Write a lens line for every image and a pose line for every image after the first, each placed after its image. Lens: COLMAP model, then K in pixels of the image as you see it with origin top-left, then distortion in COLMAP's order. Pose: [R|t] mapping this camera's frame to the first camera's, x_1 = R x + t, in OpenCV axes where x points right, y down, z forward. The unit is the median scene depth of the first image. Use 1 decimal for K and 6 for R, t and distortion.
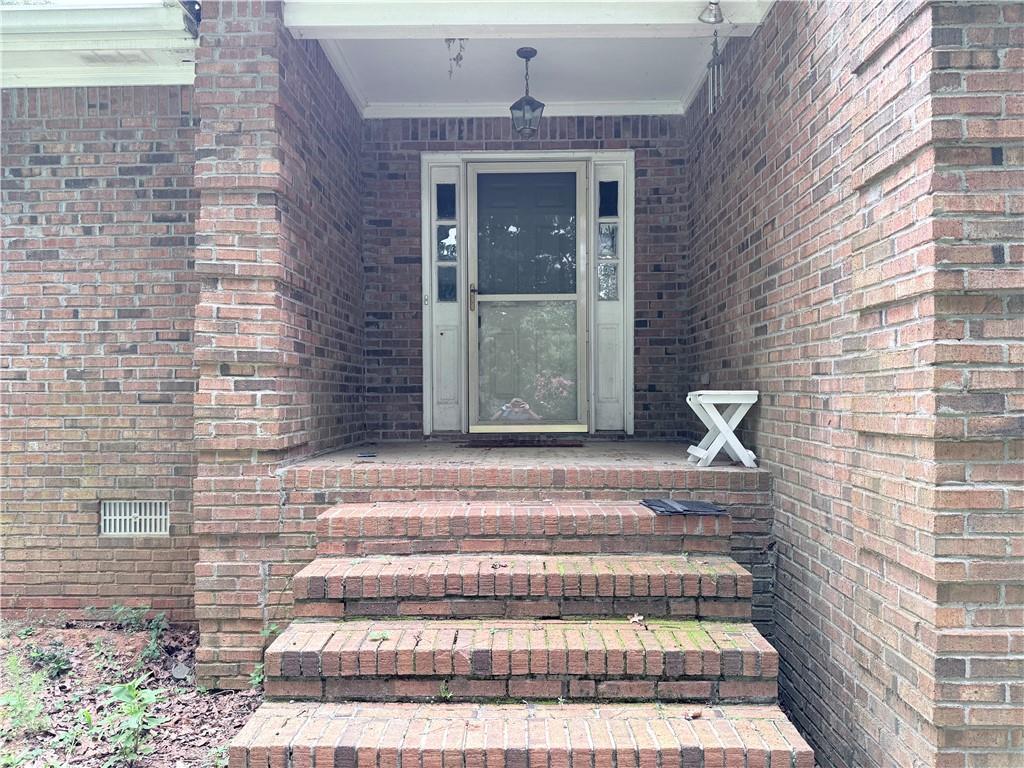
lens RADIAL K [[727.9, 0, 512.9], [0, 727.9, 388.0], [0, 0, 1]] dist [0.001016, -0.012317]
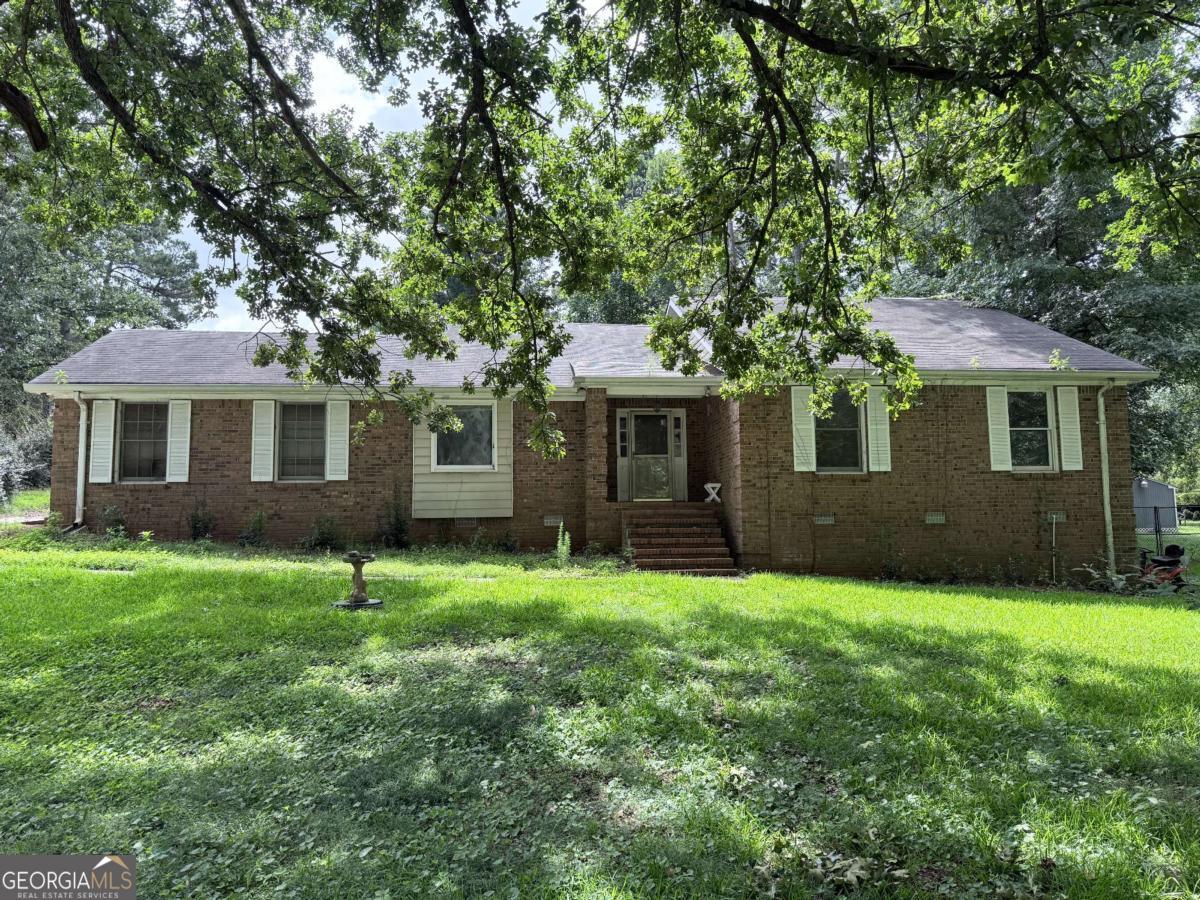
lens RADIAL K [[853.0, 0, 599.4], [0, 853.0, 446.2], [0, 0, 1]] dist [0.001016, -0.012317]
pose [[0.994174, -0.001117, 0.107782, -0.762922], [0.009806, 0.996737, -0.080121, 0.155882], [-0.107341, 0.080711, 0.990941, -3.285481]]
